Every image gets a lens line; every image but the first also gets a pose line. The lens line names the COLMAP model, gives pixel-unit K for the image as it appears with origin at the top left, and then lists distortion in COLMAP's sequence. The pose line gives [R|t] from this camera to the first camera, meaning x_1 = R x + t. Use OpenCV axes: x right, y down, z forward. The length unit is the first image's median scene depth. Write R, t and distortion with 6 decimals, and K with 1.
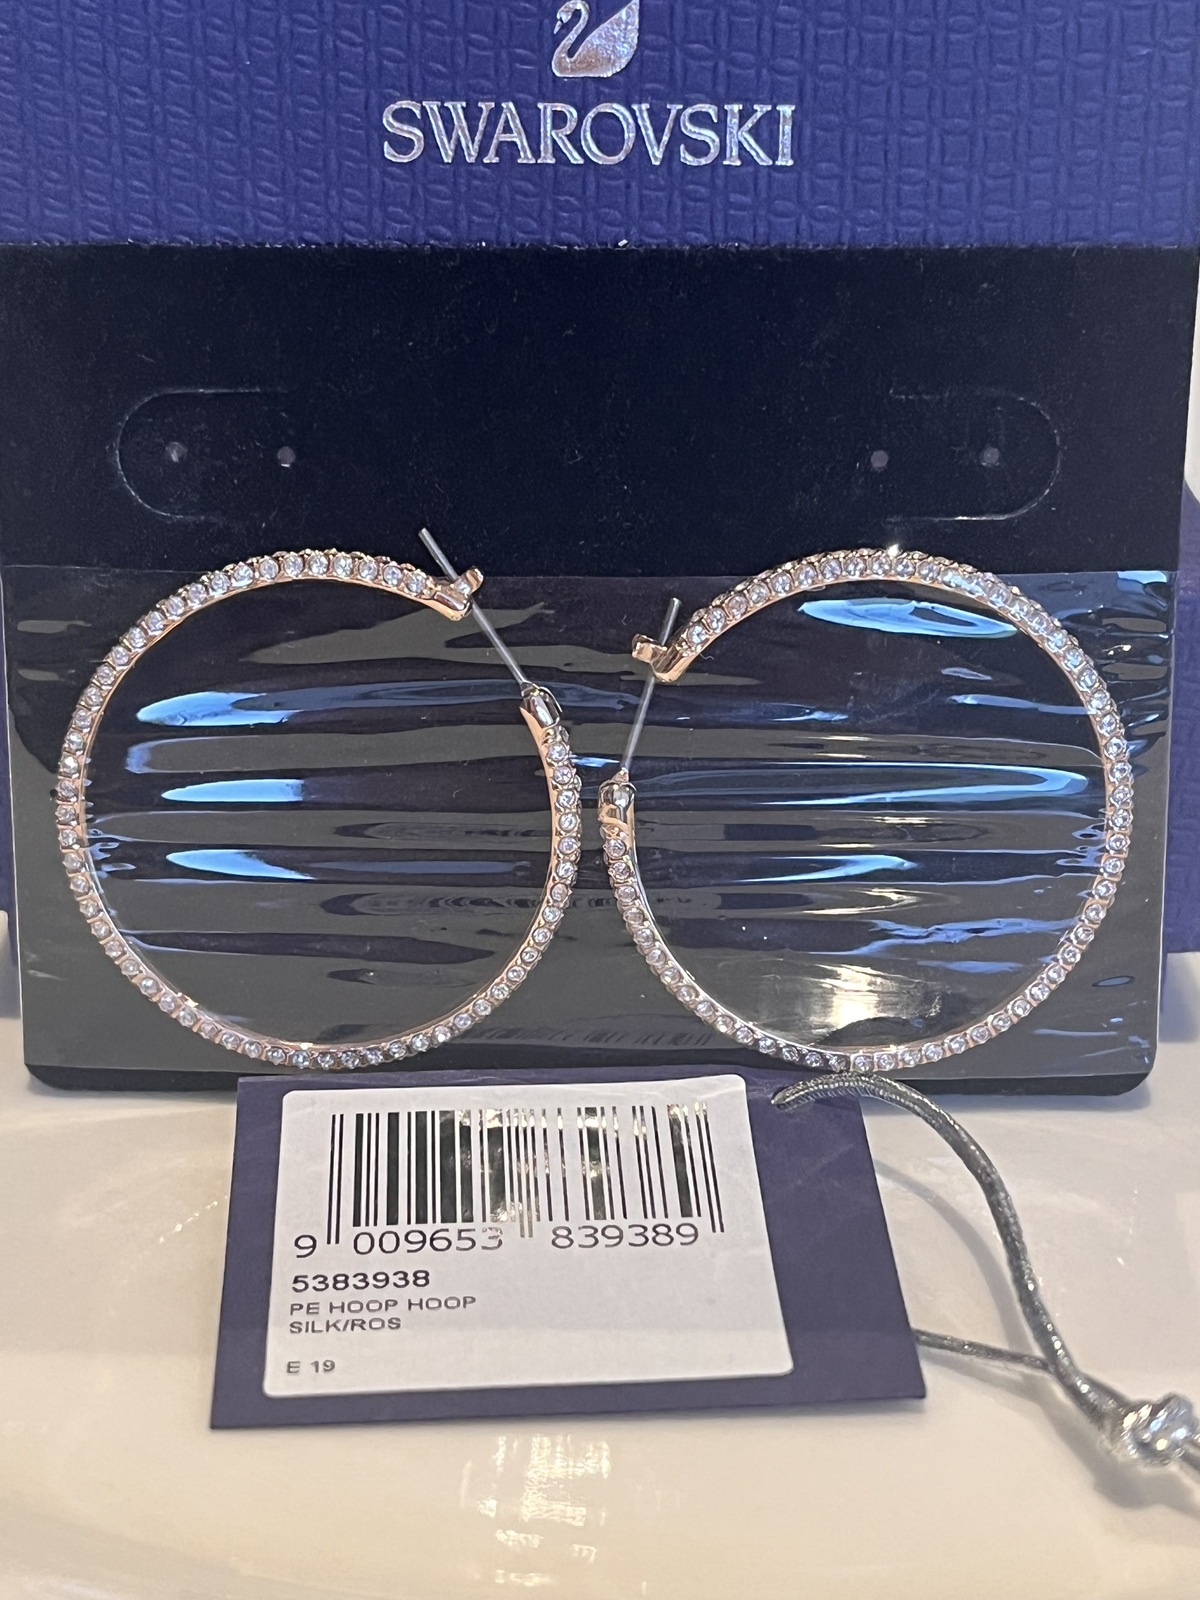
lens RADIAL K [[2651.6, 0, 598.6], [0, 2651.6, 802.2], [0, 0, 1]] dist [-0.010990, 0.000000]
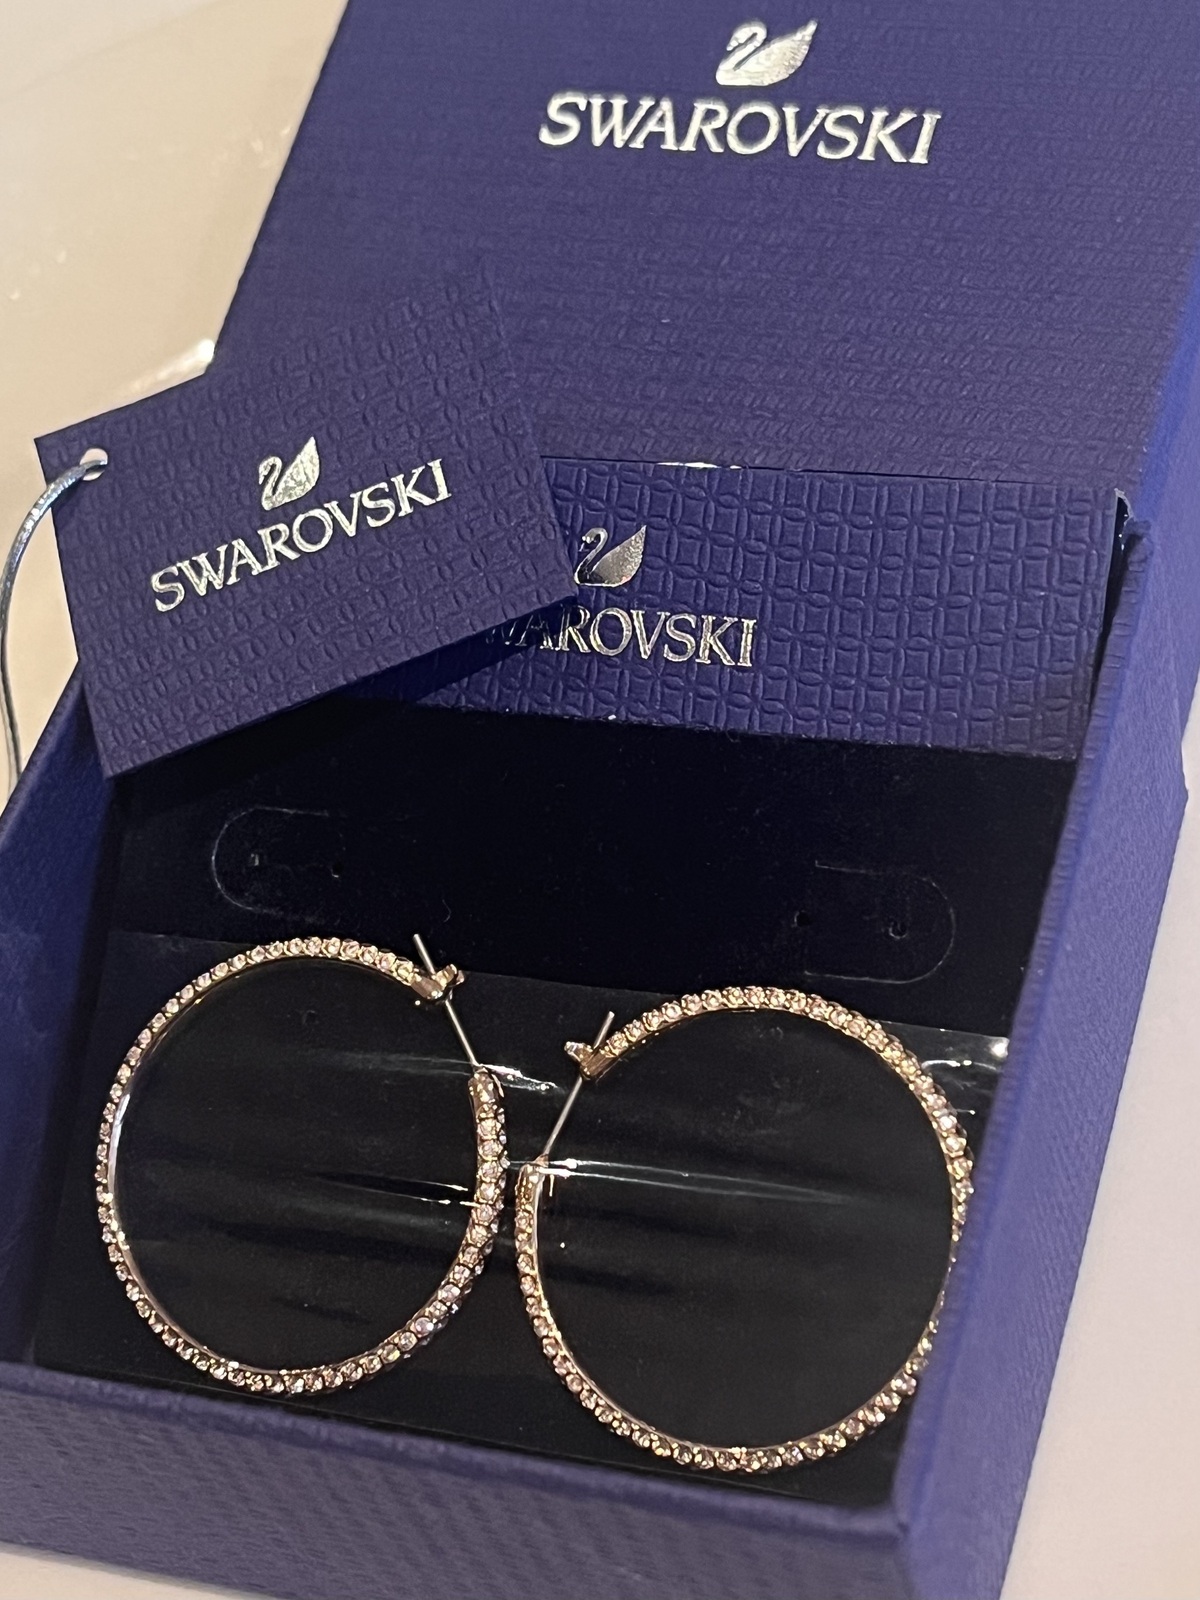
lens RADIAL K [[2651.6, 0, 605.3], [0, 2651.6, 801.4], [0, 0, 1]] dist [-0.010990, 0.000000]
pose [[0.944469, 0.093286, -0.315080, 0.398556], [-0.194704, 0.931280, -0.307910, 0.203370], [0.264704, 0.352159, 0.897728, -0.084317]]
